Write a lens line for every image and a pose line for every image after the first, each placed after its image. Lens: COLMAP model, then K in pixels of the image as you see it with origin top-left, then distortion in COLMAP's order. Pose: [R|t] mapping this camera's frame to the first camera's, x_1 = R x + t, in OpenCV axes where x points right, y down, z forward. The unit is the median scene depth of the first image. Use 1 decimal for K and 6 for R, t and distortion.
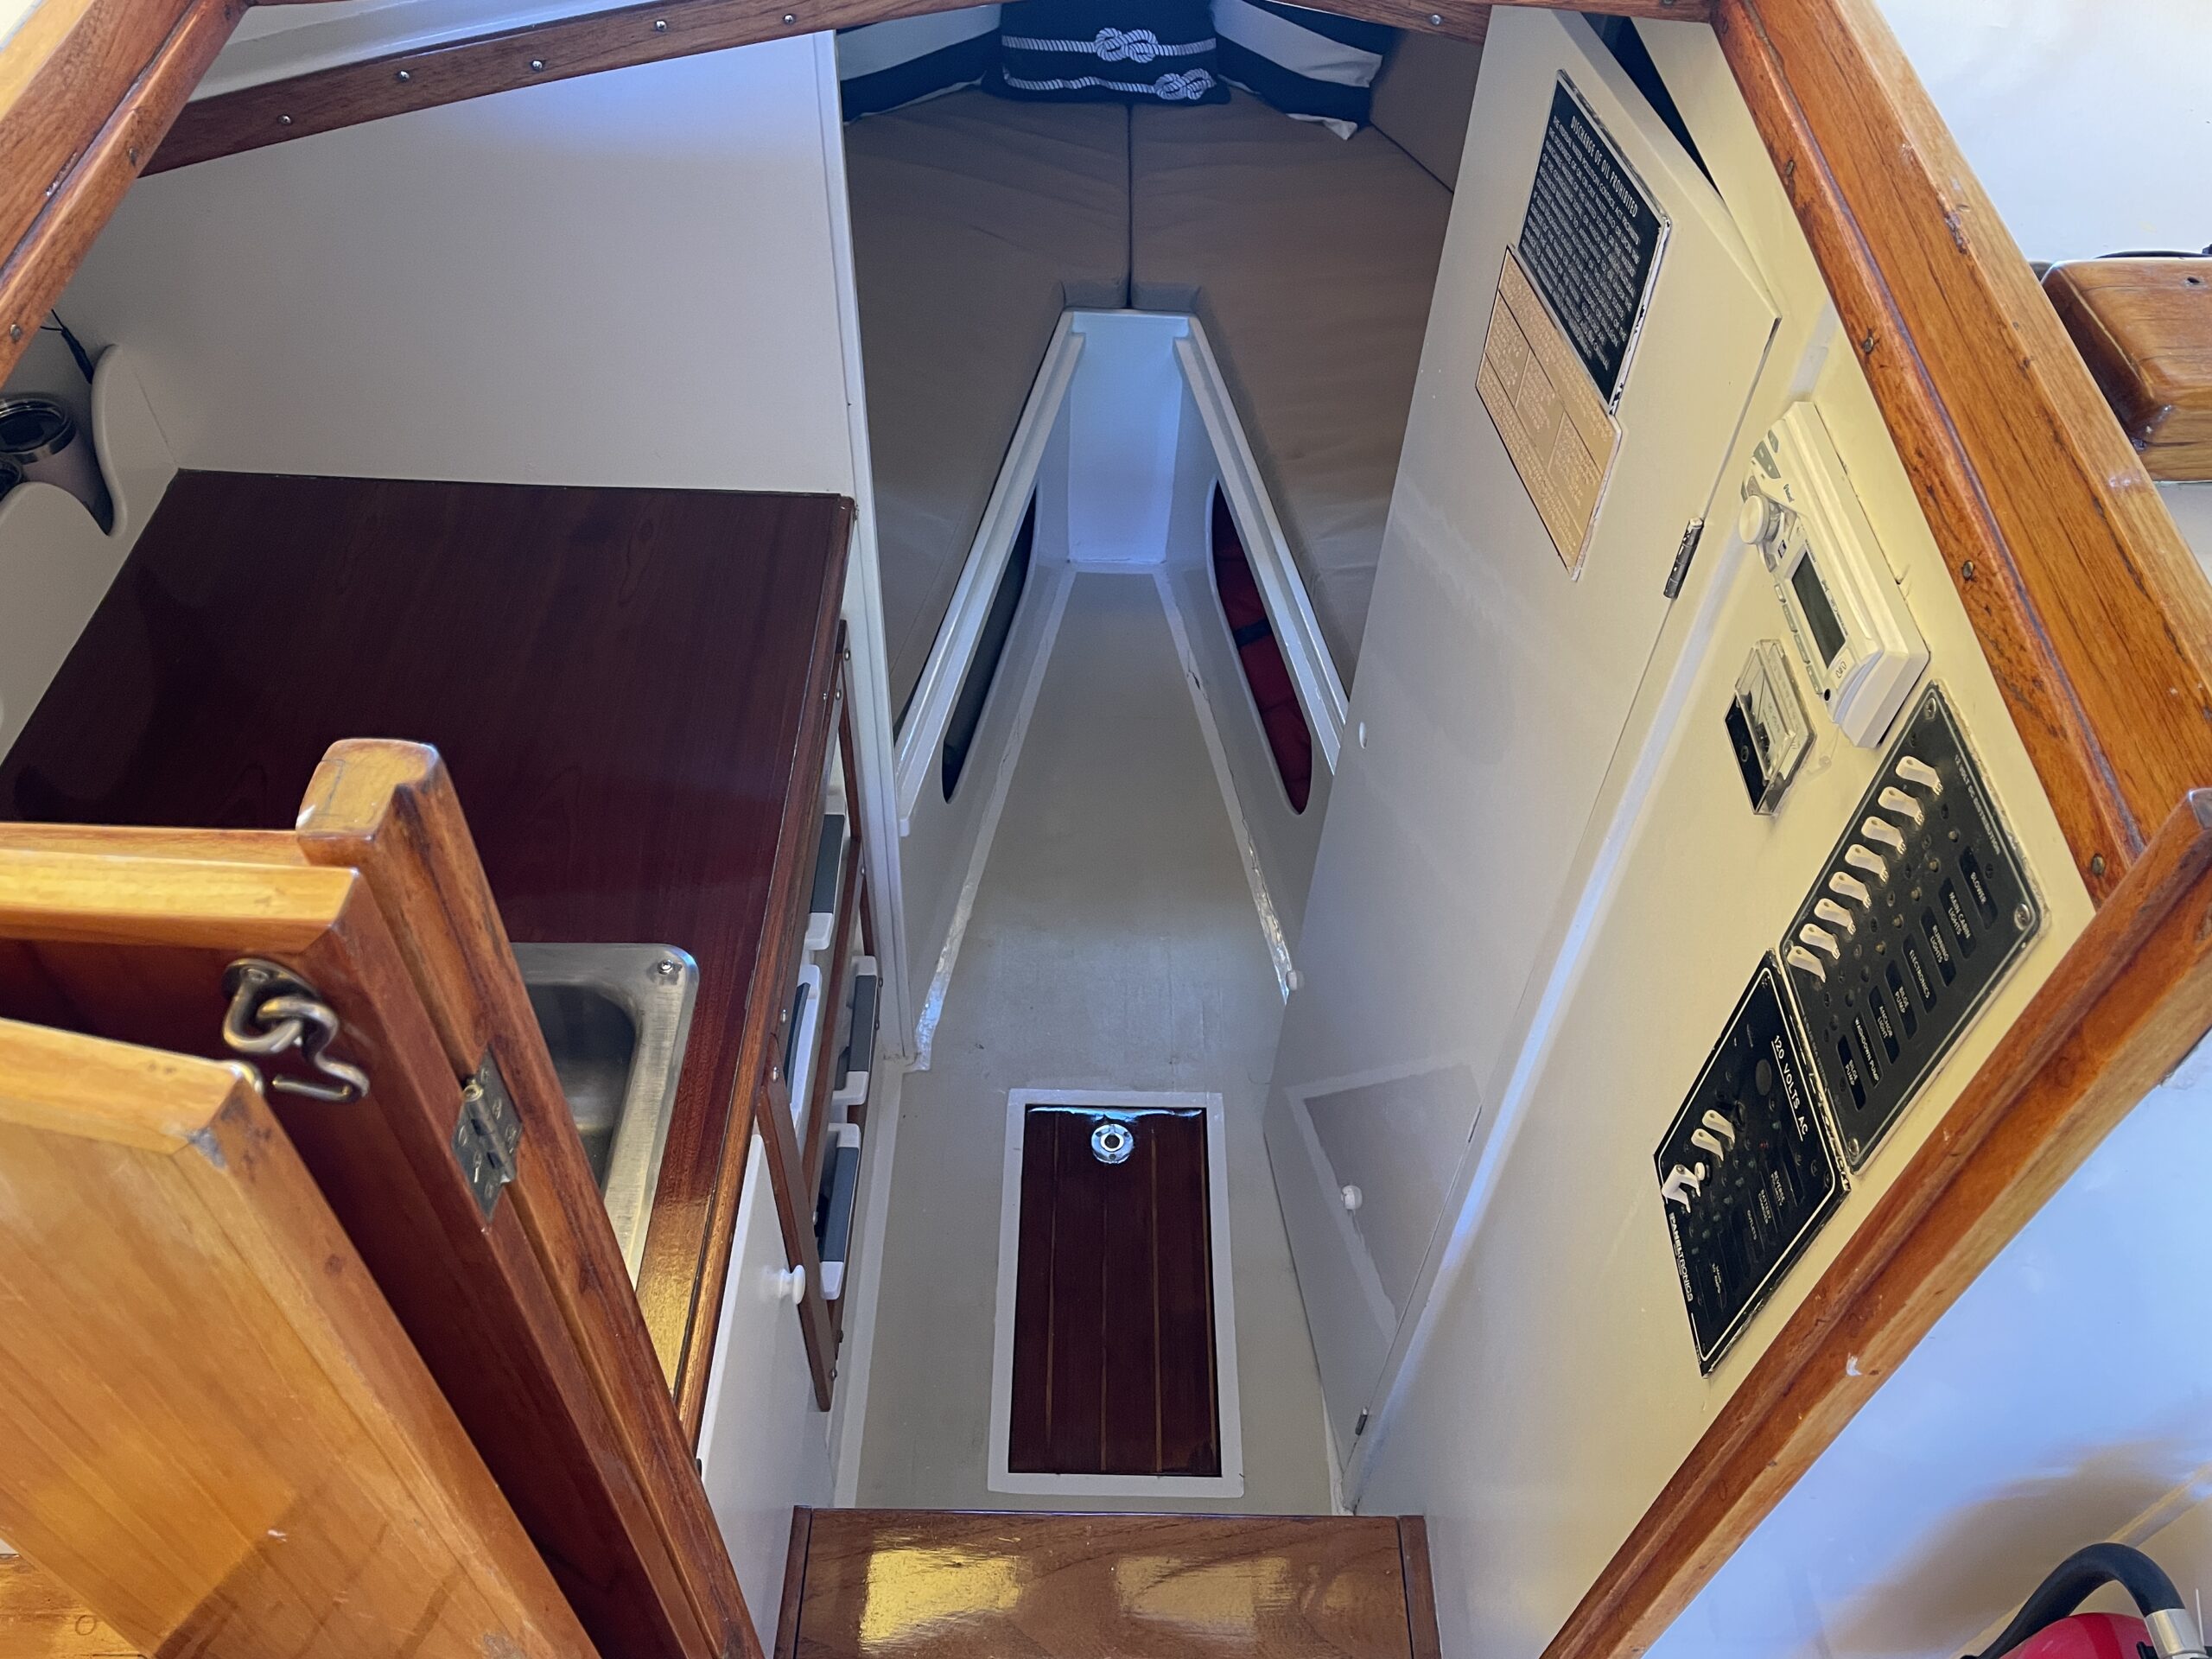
lens RADIAL K [[1664.1, 0, 1106.0], [0, 1664.1, 829.5], [0, 0, 1]] dist [0.056517, -0.084658]
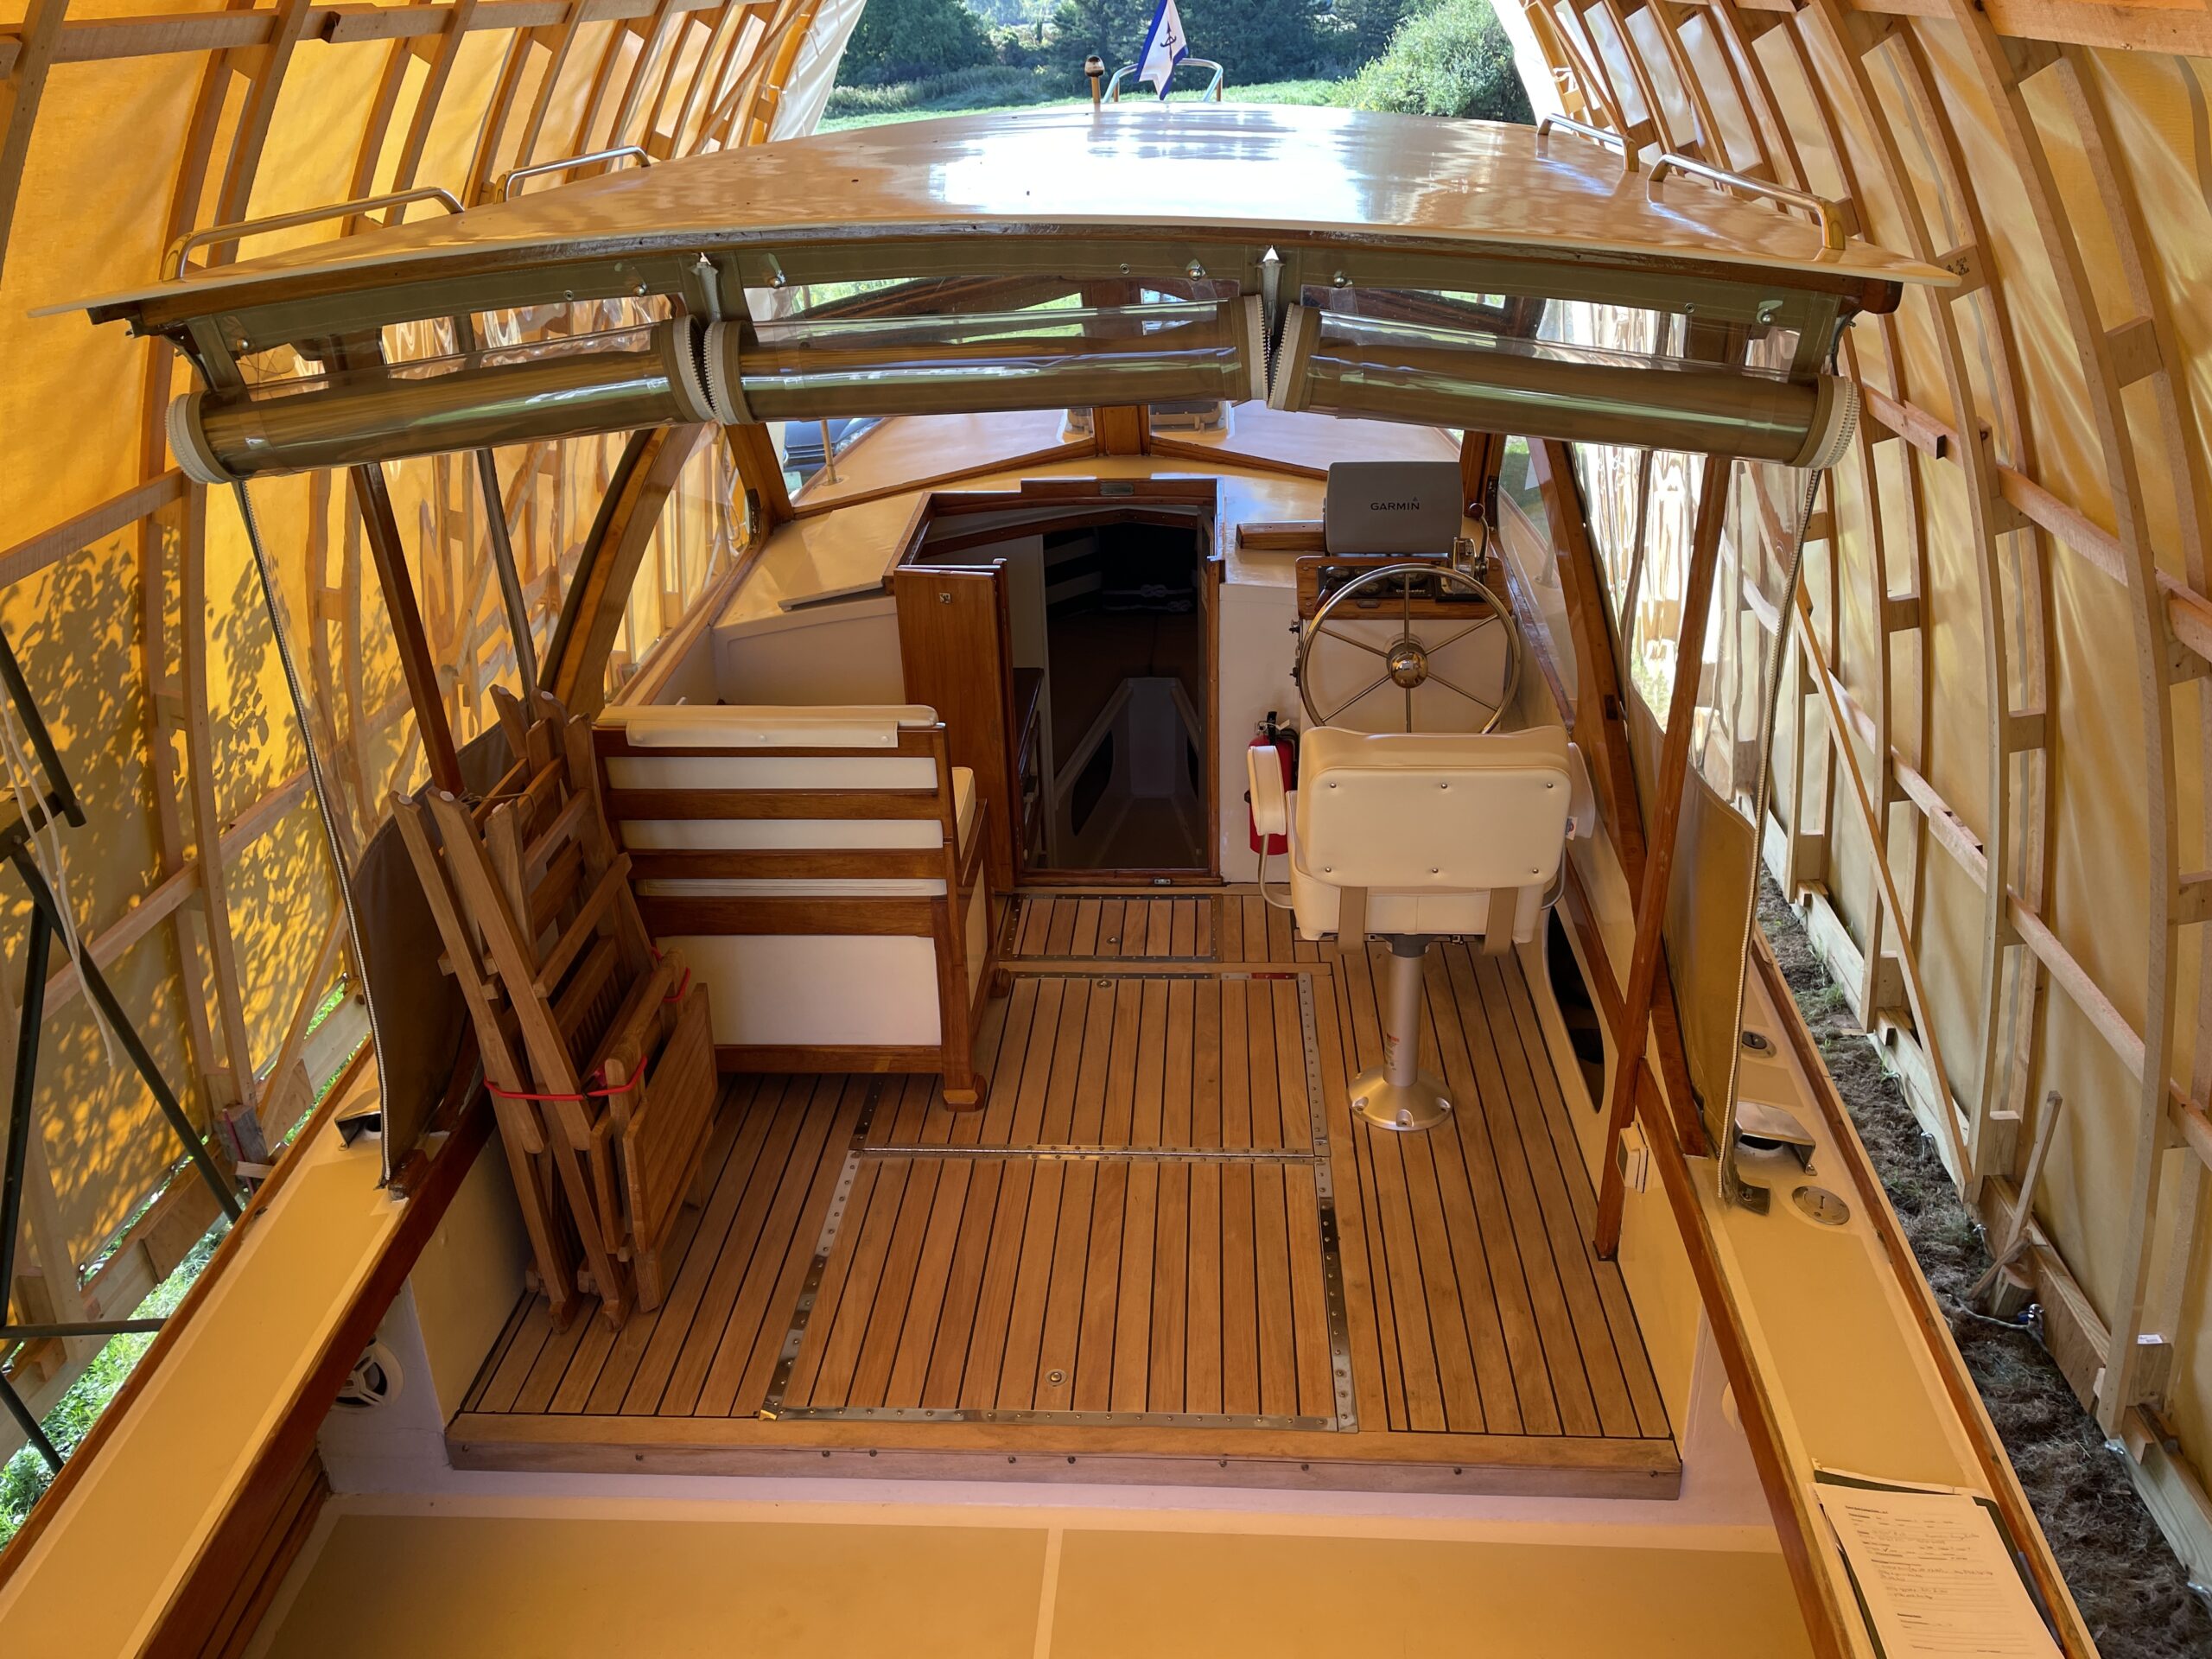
lens RADIAL K [[1664.1, 0, 1106.0], [0, 1664.1, 829.5], [0, 0, 1]] dist [0.056517, -0.084658]
pose [[0.995883, -0.034779, -0.083709, 0.130939], [0.000186, 0.924246, -0.381796, 0.751515], [0.090646, 0.380209, 0.920448, -1.059424]]
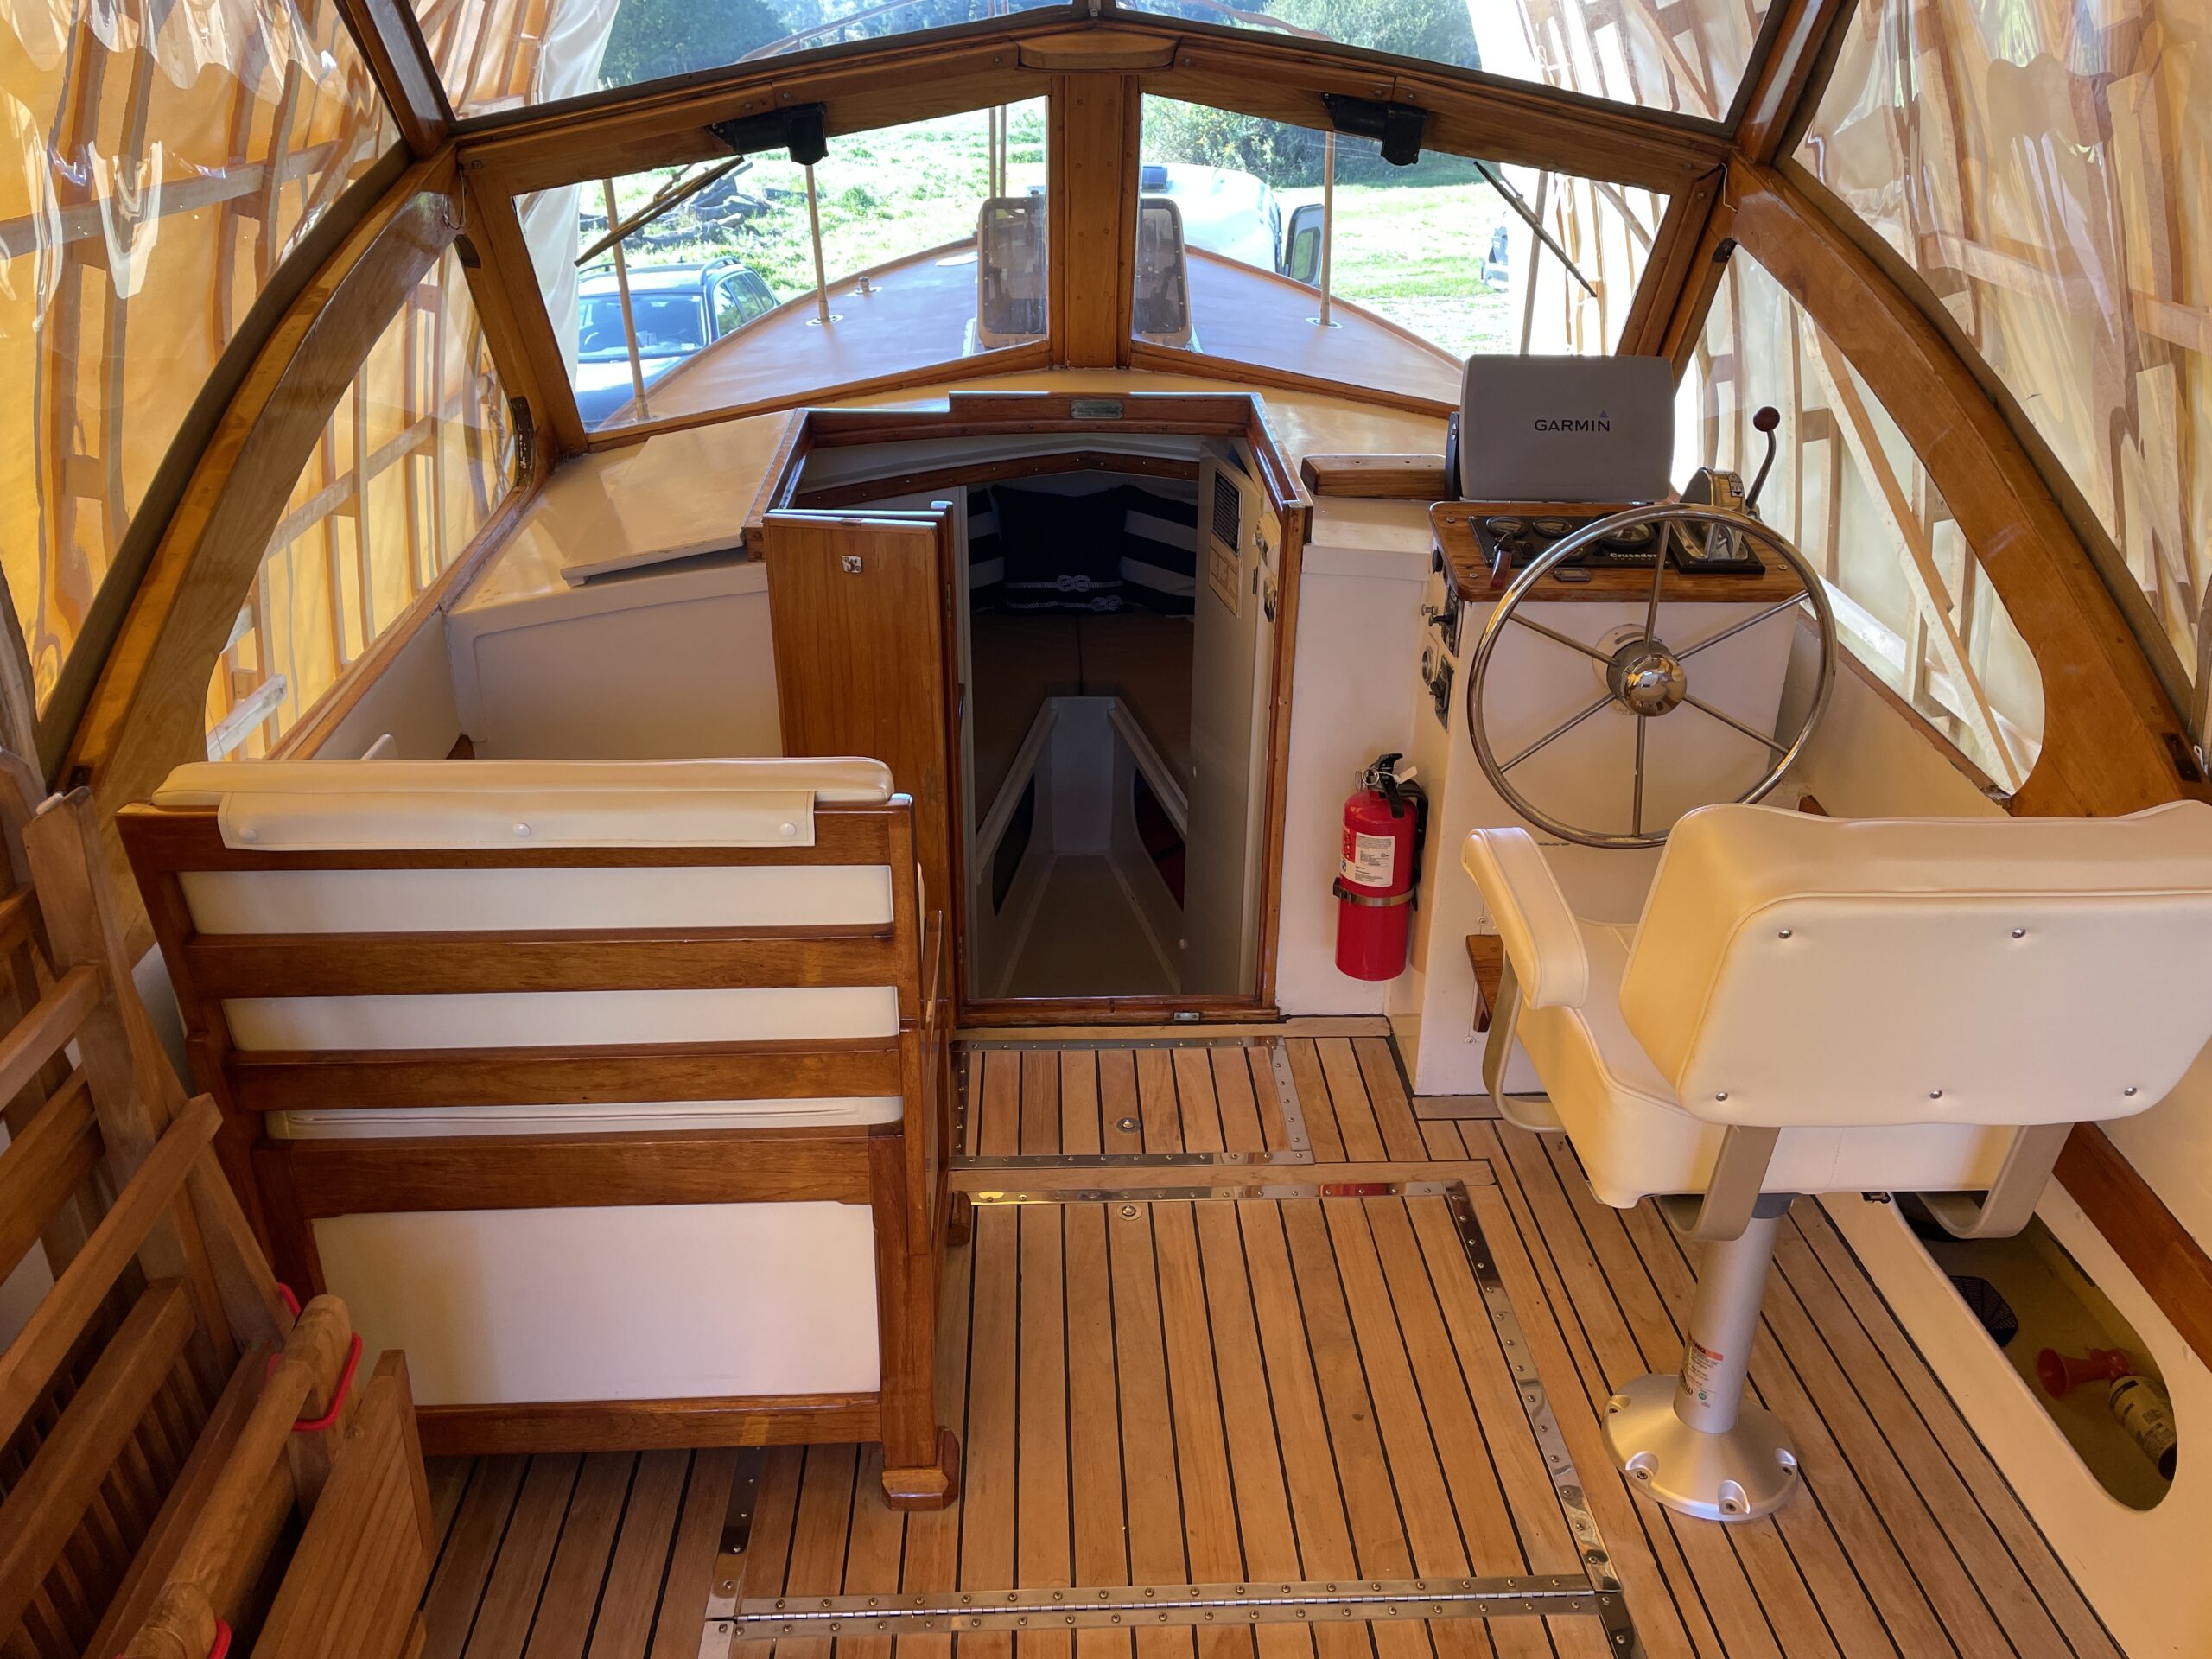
lens RADIAL K [[1664.1, 0, 1106.0], [0, 1664.1, 829.5], [0, 0, 1]] dist [0.056517, -0.084658]
pose [[0.998529, -0.044668, 0.030739, -0.020342], [0.053107, 0.920085, -0.388101, 0.486064], [-0.010947, 0.389163, 0.921104, -0.568985]]
